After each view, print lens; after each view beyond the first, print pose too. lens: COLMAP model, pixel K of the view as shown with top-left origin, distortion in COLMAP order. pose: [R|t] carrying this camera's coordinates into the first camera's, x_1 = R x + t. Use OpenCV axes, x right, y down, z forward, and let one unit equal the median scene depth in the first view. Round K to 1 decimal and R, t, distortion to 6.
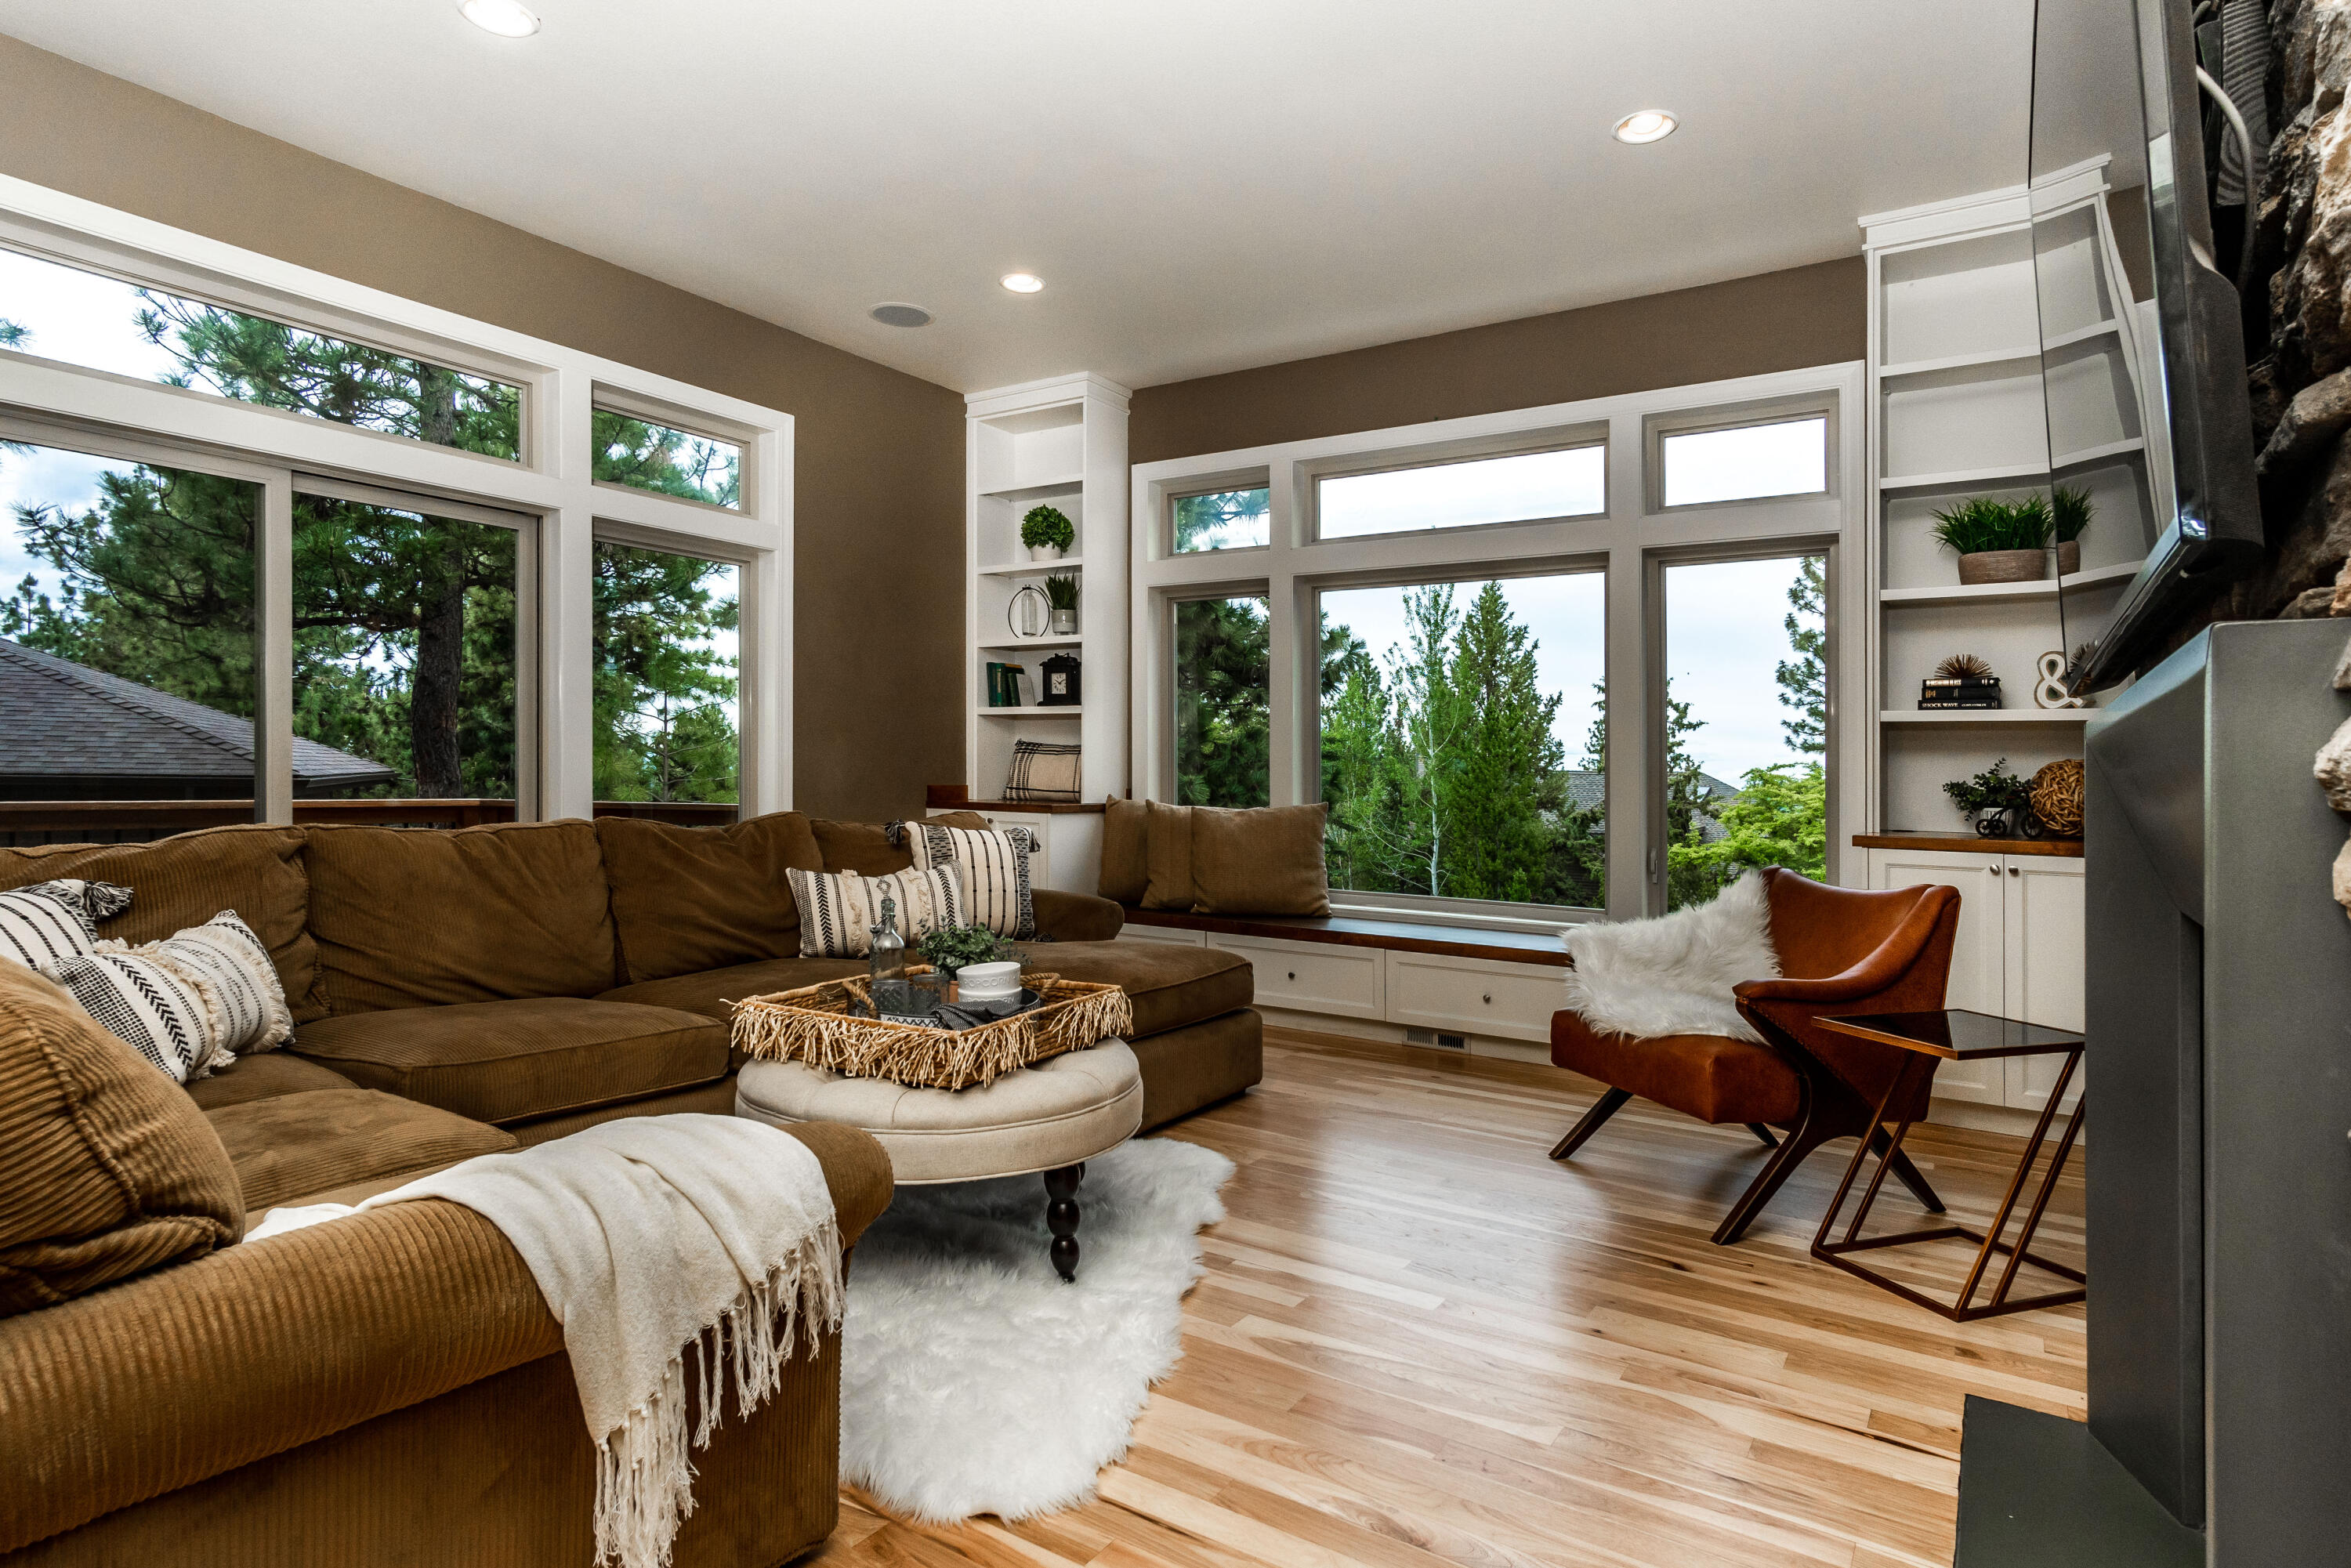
lens RADIAL K [[1271.5, 0, 1187.1], [0, 1271.5, 760.9], [0, 0, 1]] dist [0.000943, 0.000813]
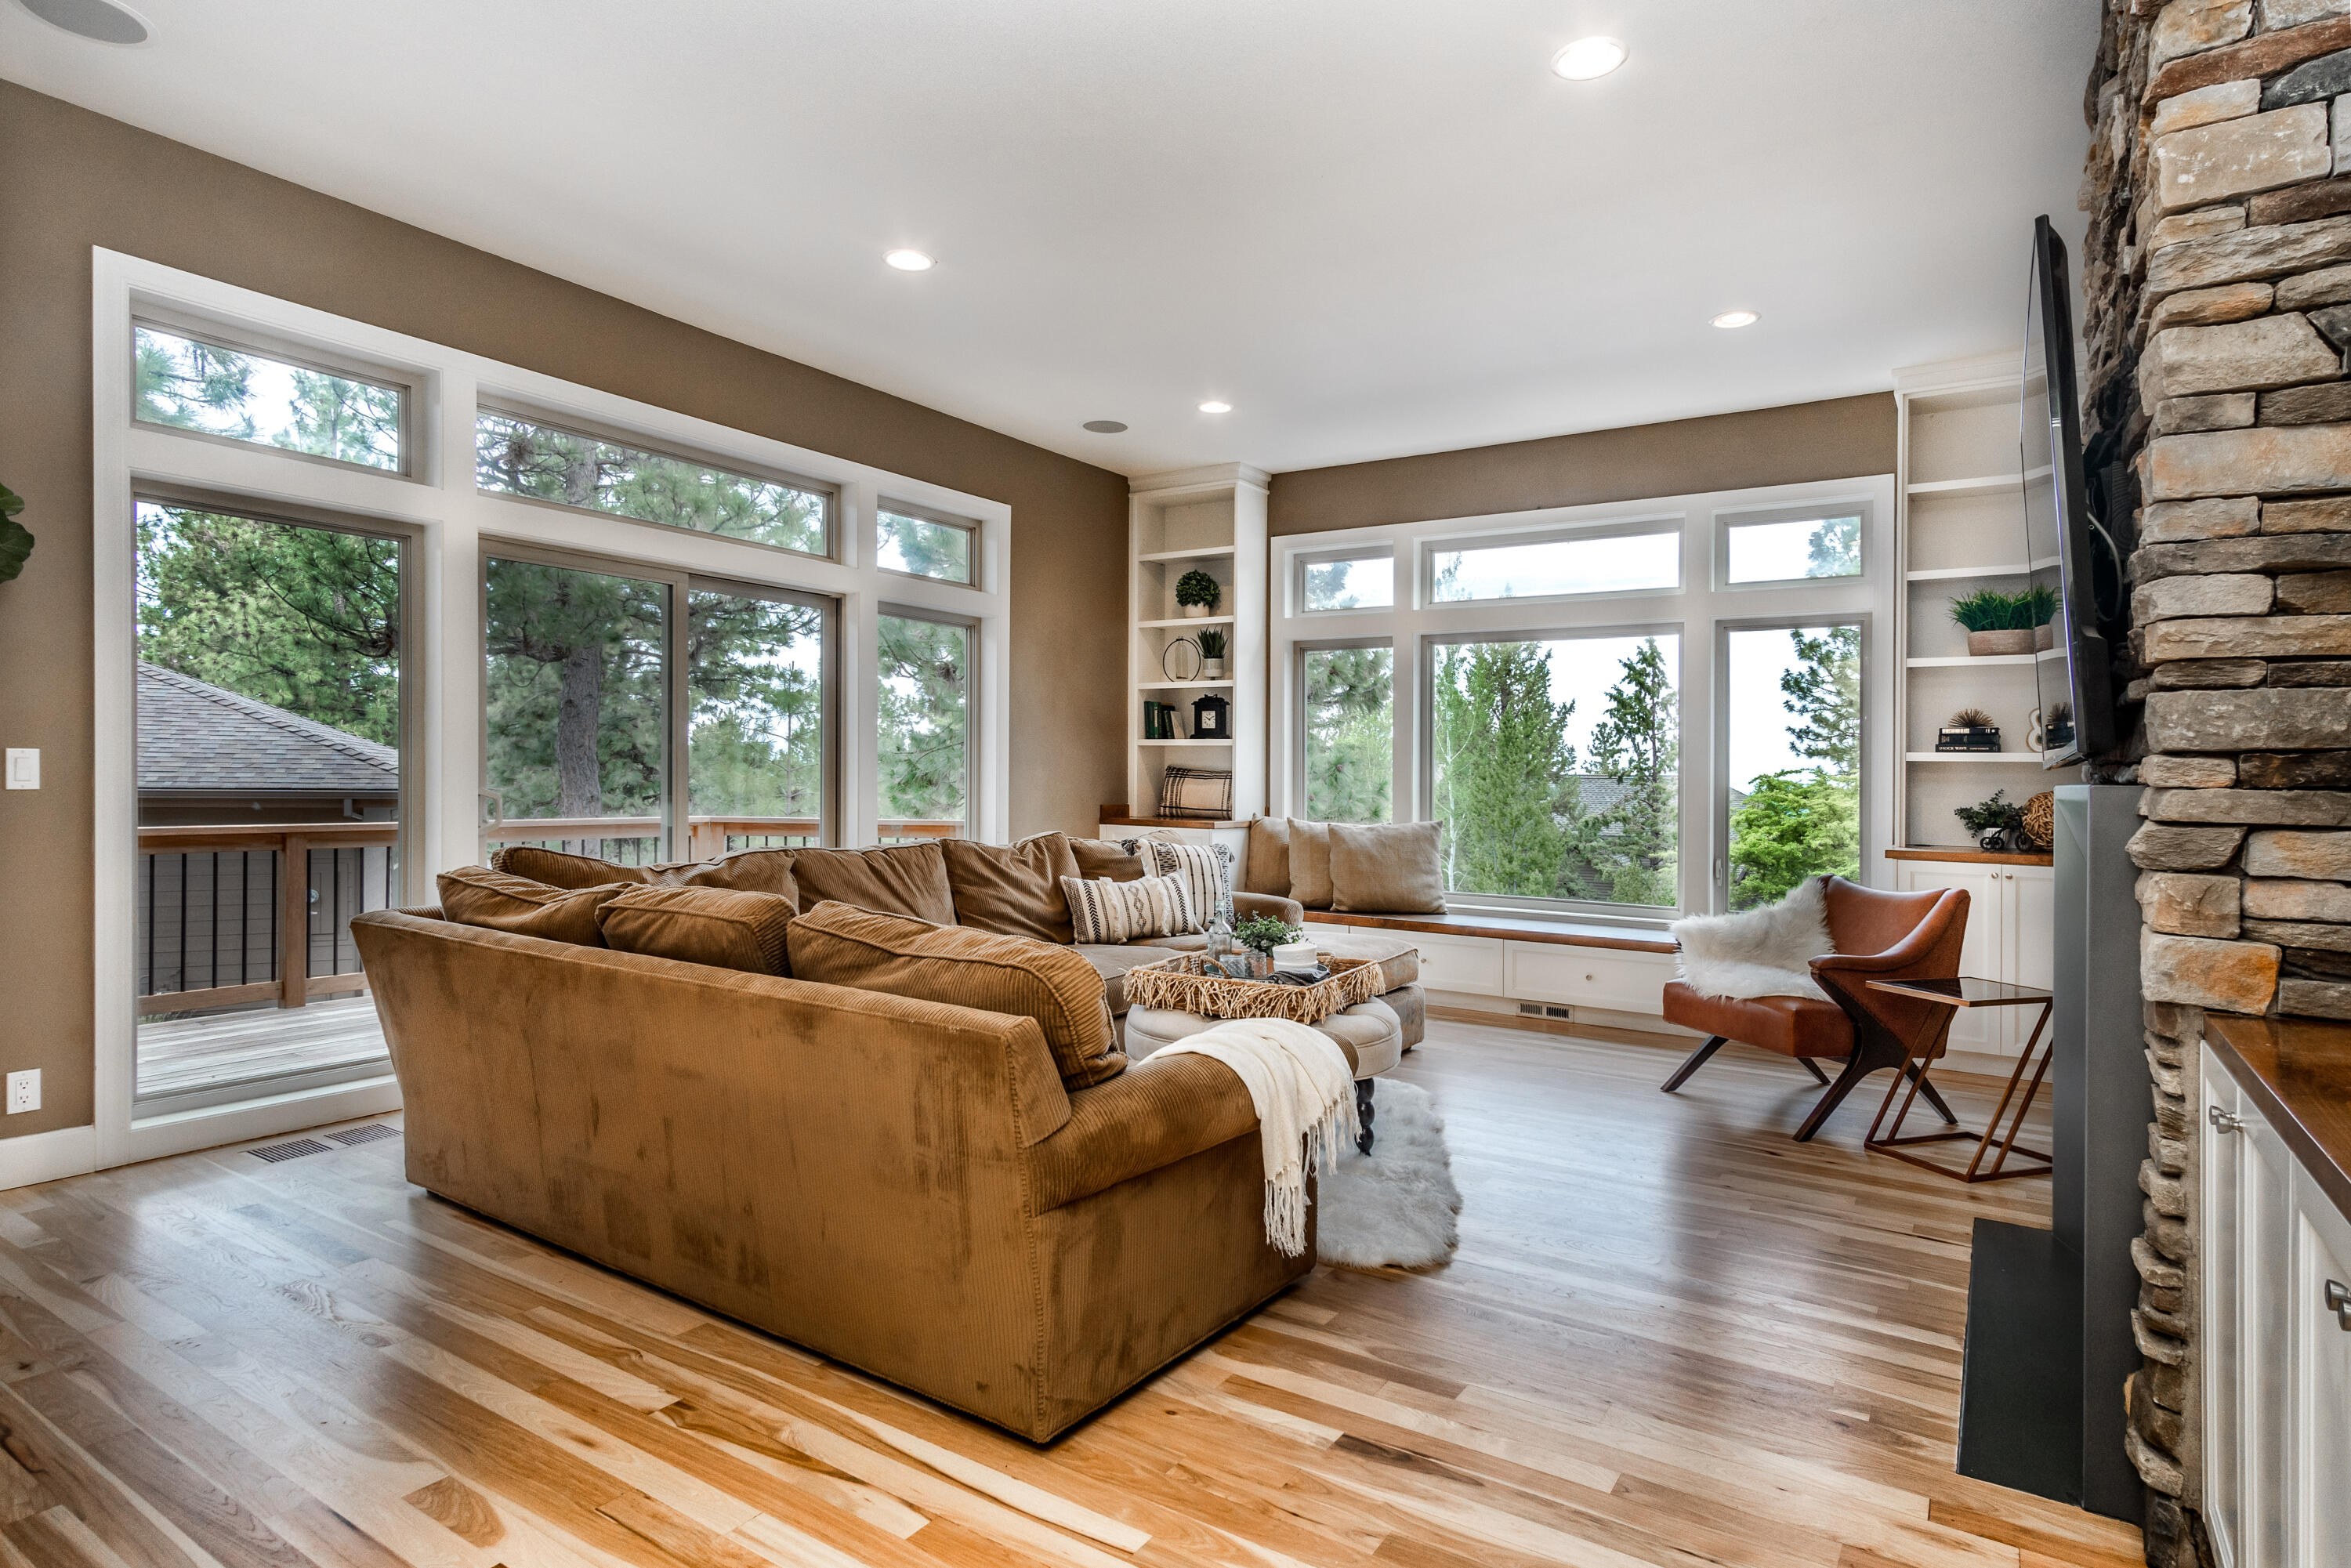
lens RADIAL K [[1259.2, 0, 1175.5], [0, 1259.2, 784.0], [0, 0, 1]] dist [-0.003910, -0.000812]
pose [[0.999947, -0.002327, -0.010051, -0.125376], [0.002493, 0.999859, 0.016578, -0.021166], [0.010011, -0.016602, 0.999812, -0.193212]]
